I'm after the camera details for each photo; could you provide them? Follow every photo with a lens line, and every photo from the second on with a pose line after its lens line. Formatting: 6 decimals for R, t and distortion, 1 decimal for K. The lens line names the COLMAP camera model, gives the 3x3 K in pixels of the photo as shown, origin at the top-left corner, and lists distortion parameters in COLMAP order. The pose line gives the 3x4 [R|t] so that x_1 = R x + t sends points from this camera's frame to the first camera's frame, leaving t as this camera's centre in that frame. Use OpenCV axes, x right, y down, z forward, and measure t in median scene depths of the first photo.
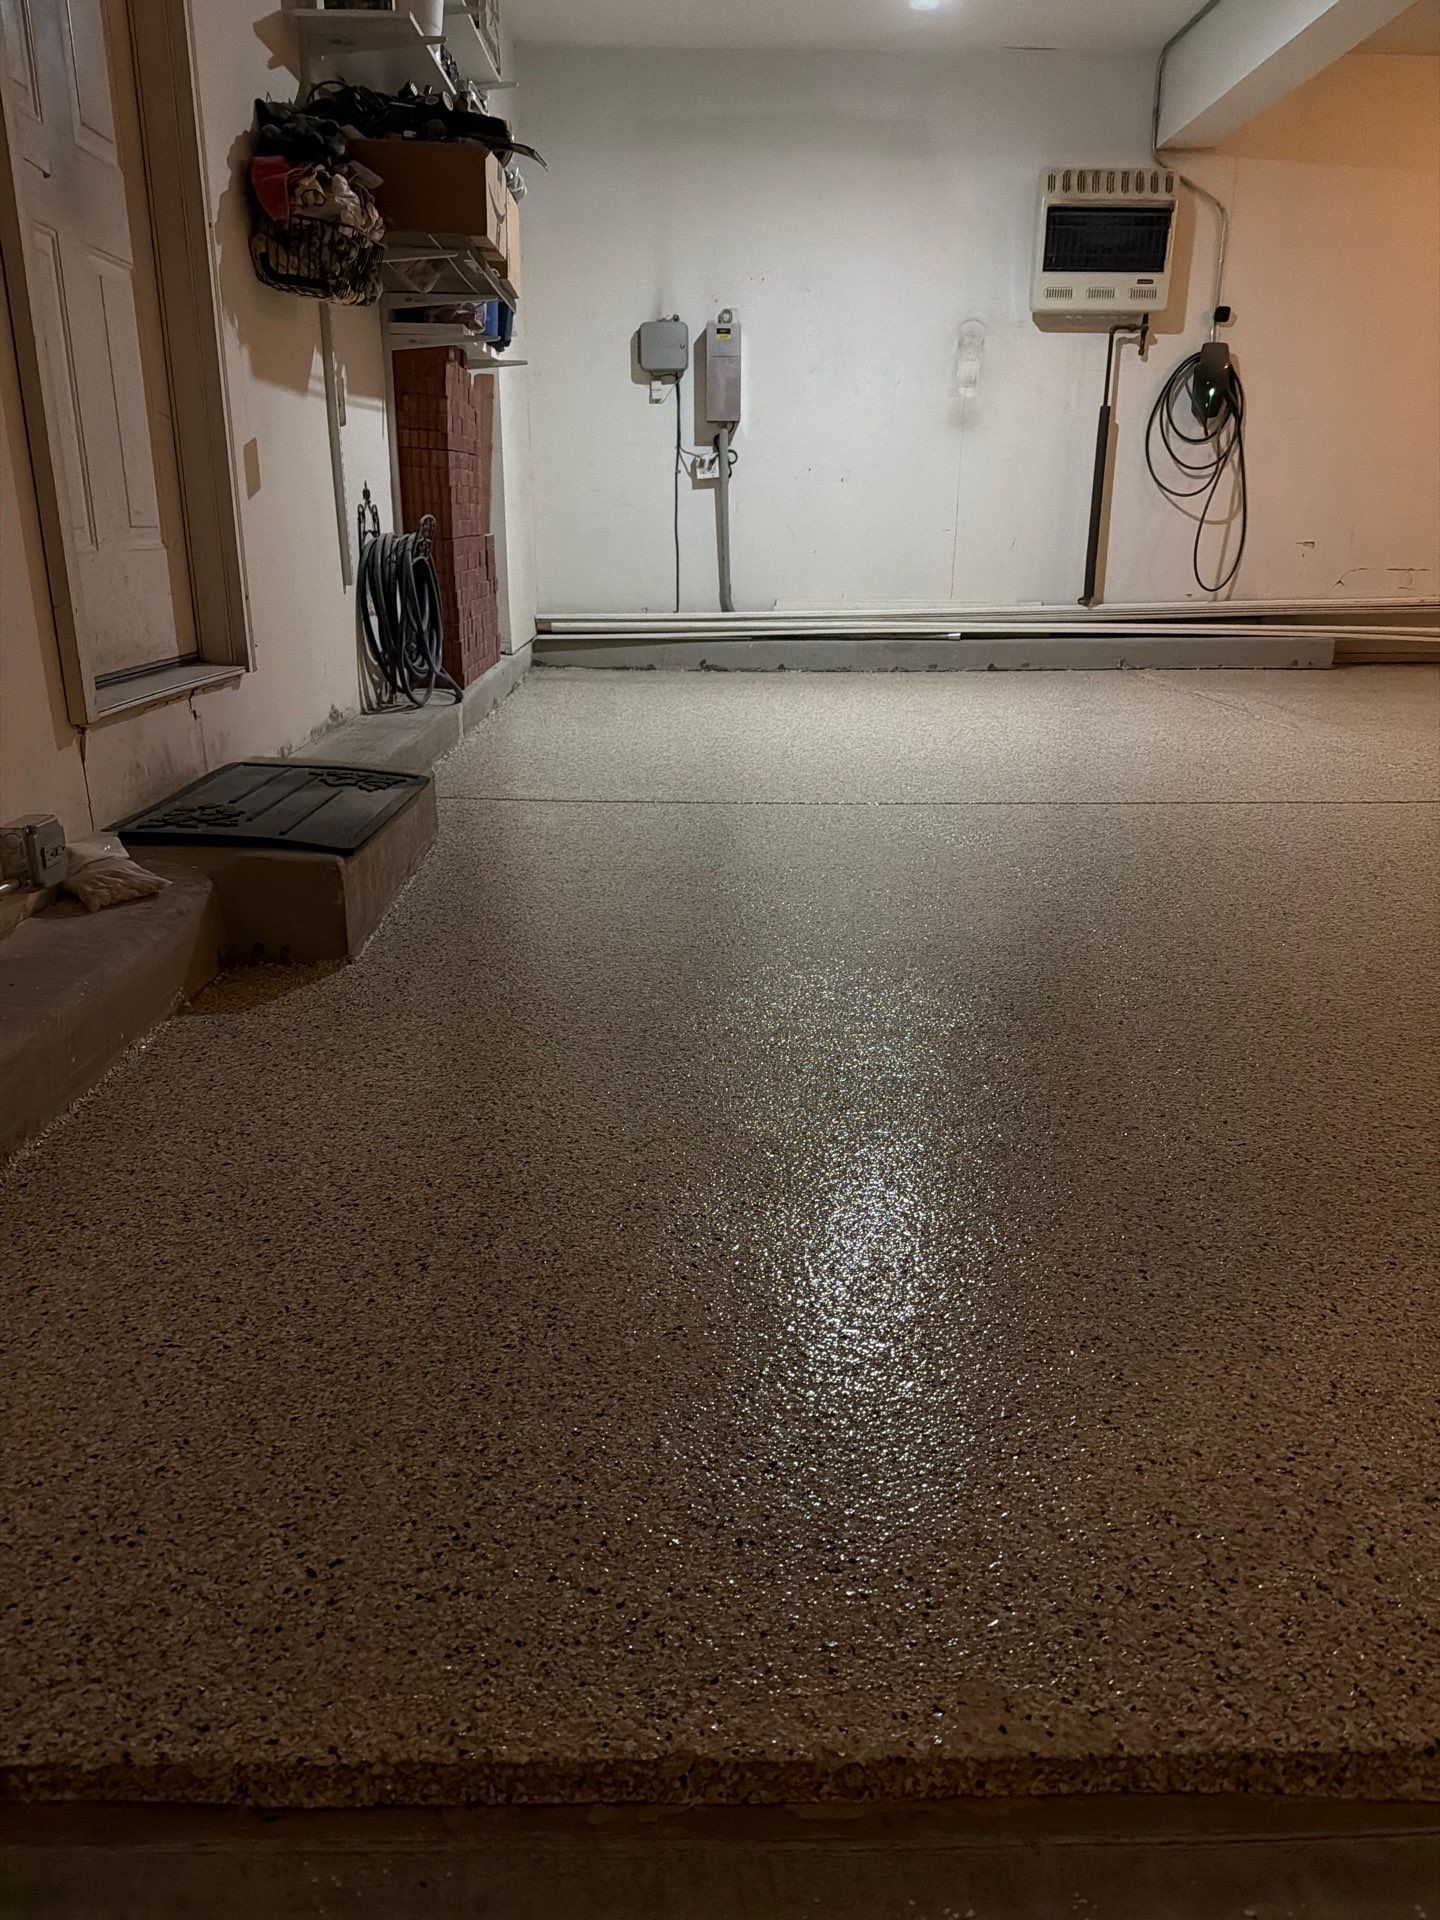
lens RADIAL K [[1366.2, 0, 718.8], [0, 1366.2, 960.1], [0, 0, 1]] dist [0.034103, -0.042164]
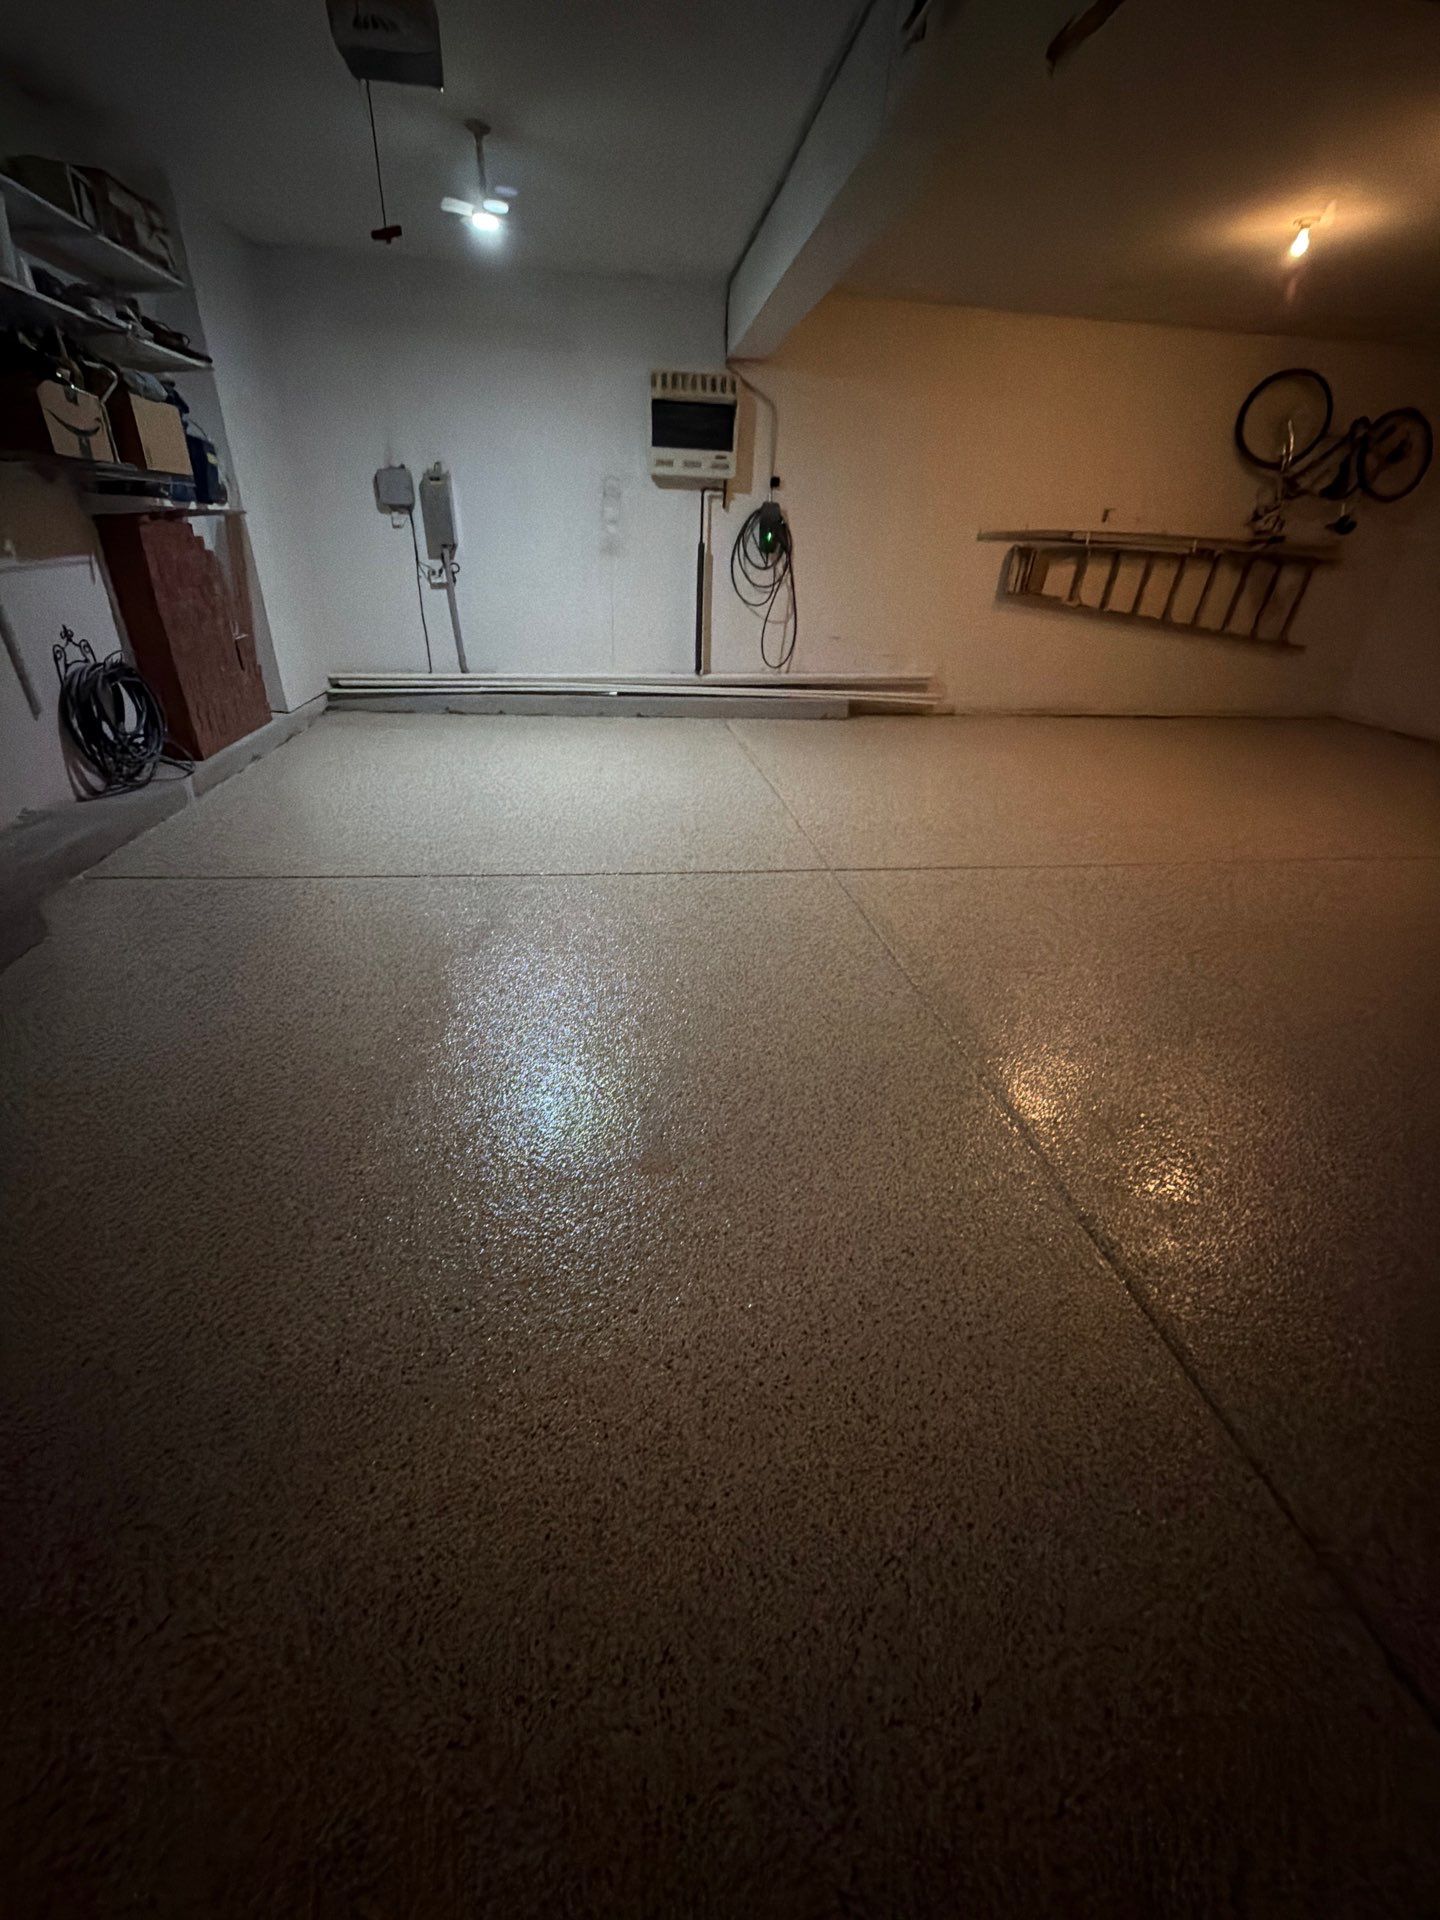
lens RADIAL K [[769.6, 0, 712.5], [0, 769.6, 960.3], [0, 0, 1]] dist [-0.001190, 0.000880]
pose [[0.993872, -0.019270, 0.108841, 0.193039], [-0.001285, 0.982606, 0.185698, -0.106626], [-0.110526, -0.184700, 0.976560, 0.076930]]
